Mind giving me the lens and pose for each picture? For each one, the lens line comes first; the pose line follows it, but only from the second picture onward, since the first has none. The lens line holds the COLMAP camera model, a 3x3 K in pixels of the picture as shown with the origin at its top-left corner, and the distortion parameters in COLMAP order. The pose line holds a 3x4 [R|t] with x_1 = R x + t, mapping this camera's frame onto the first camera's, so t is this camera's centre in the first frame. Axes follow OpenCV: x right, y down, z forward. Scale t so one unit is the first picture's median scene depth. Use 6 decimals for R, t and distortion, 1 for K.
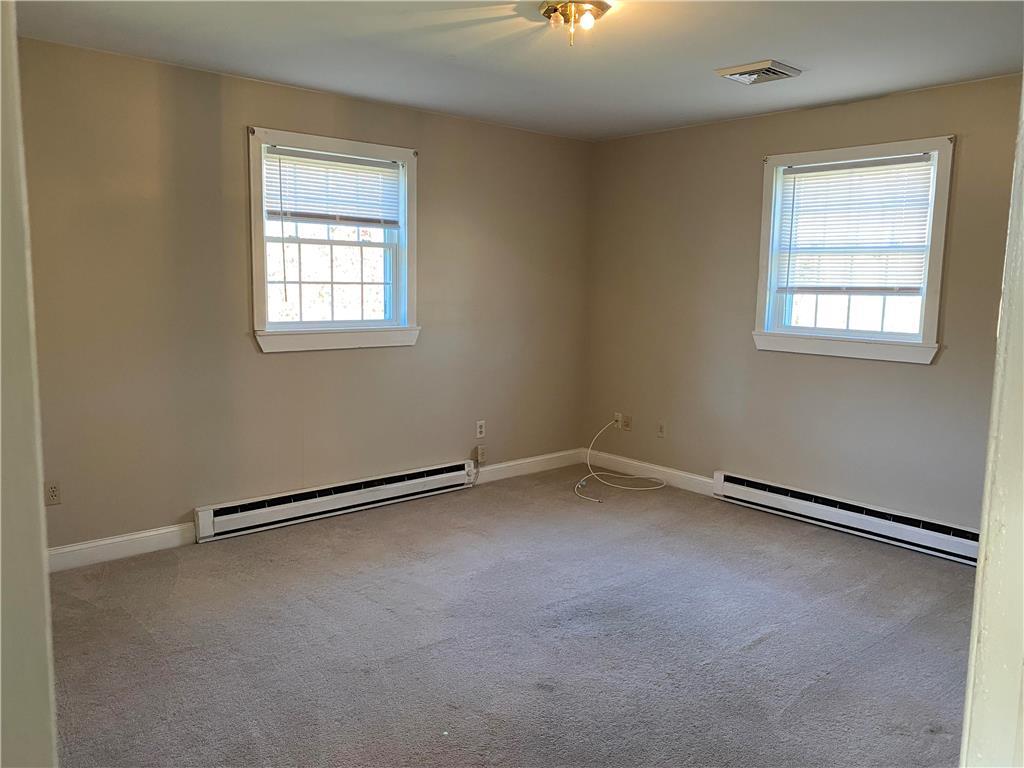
lens RADIAL K [[779.8, 0, 507.6], [0, 779.8, 382.7], [0, 0, 1]] dist [0.059842, -0.048977]
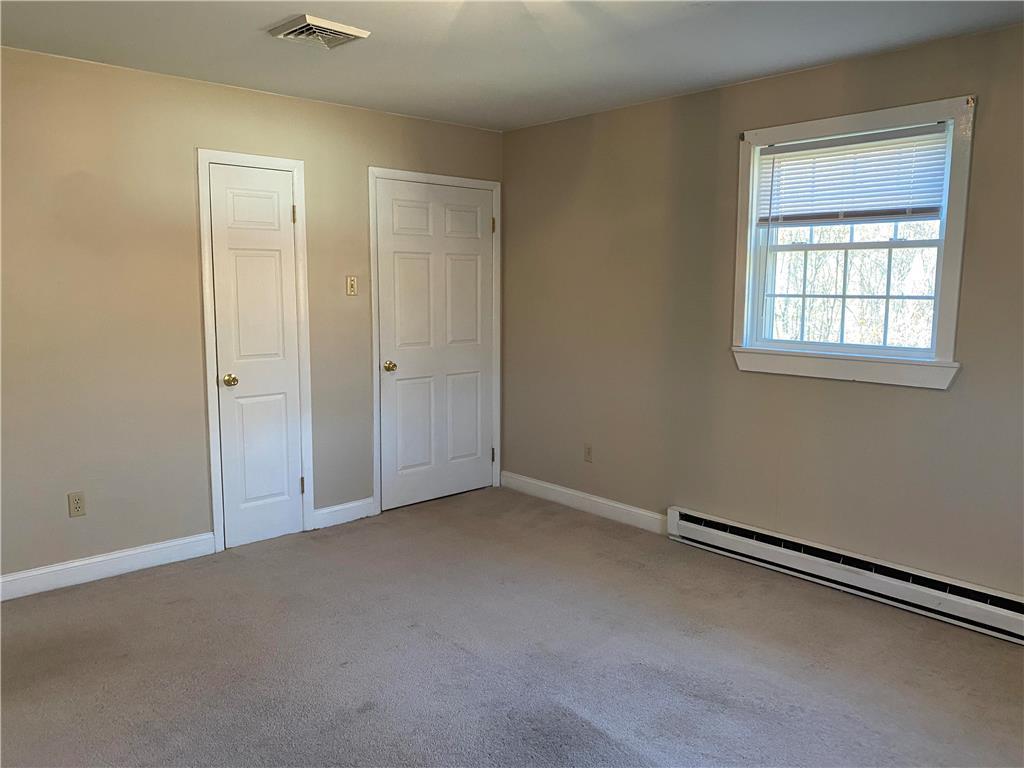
lens RADIAL K [[779.8, 0, 507.3], [0, 779.8, 383.1], [0, 0, 1]] dist [0.059842, -0.048977]
pose [[0.031533, 0.111228, -0.993295, 0.592747], [-0.140161, 0.984461, 0.105789, -0.079925], [0.989626, 0.135886, 0.046633, 0.654941]]
